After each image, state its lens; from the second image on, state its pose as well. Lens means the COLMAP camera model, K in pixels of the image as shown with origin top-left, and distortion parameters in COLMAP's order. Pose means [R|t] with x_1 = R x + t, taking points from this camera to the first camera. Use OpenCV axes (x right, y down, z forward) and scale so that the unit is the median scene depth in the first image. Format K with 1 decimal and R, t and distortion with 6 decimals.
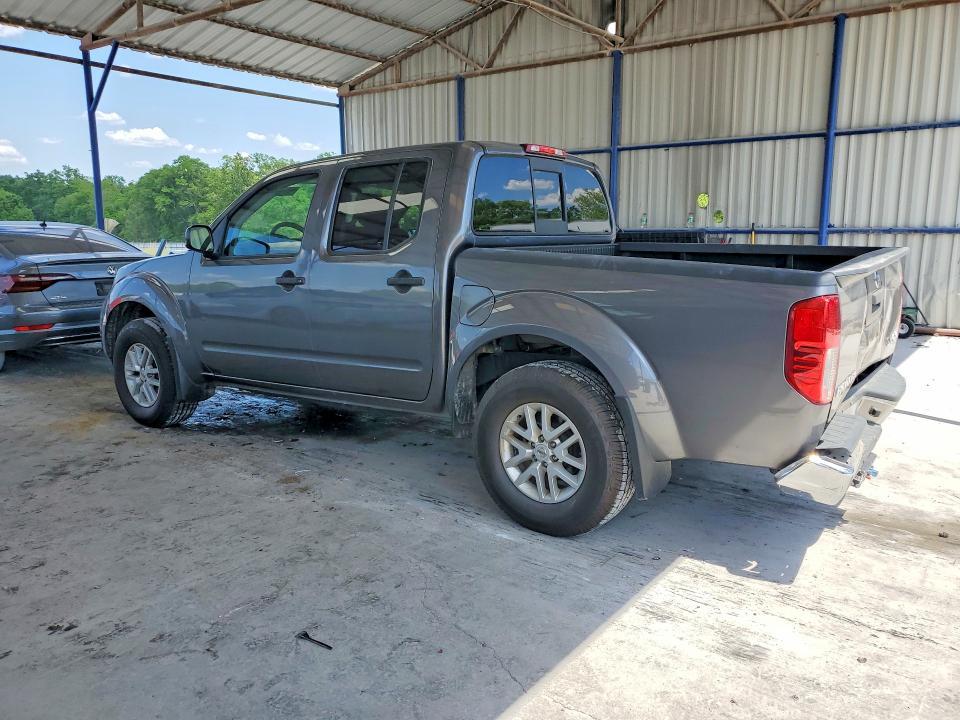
lens RADIAL K [[769.4, 0, 480.0], [0, 769.4, 360.0], [0, 0, 1]] dist [-0.053092, 0.114164]
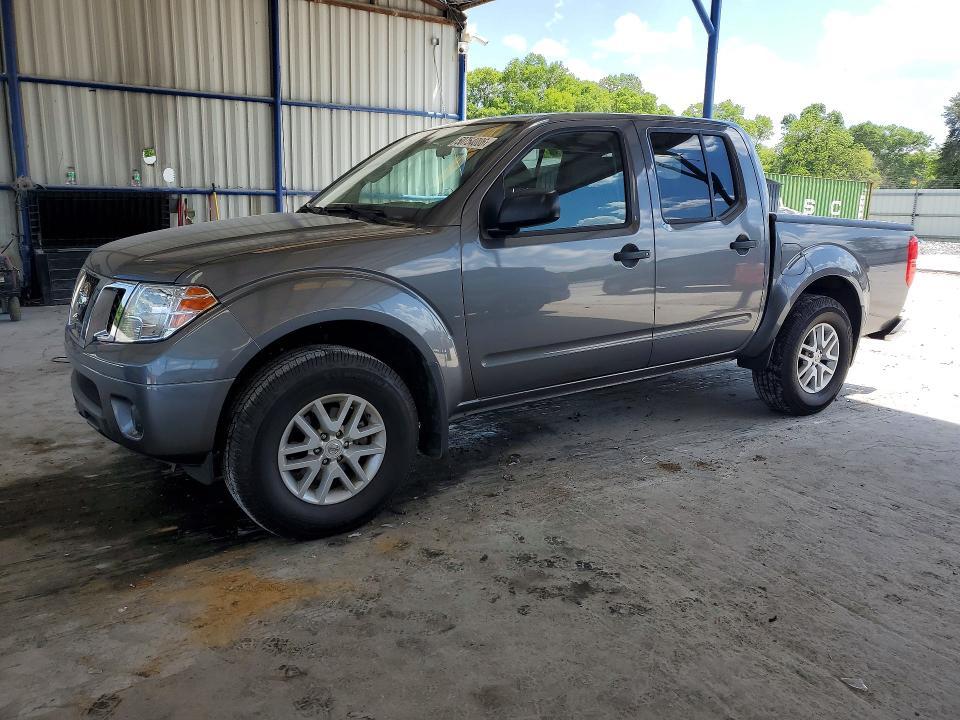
lens RADIAL K [[770.6, 0, 470.8], [0, 770.6, 362.6], [0, 0, 1]] dist [0.007602, 0.007874]
pose [[0.316083, -0.191055, 0.929295, -1.040432], [0.137340, 0.978410, 0.154439, -0.130814], [-0.938738, 0.078814, 0.335498, 0.793542]]
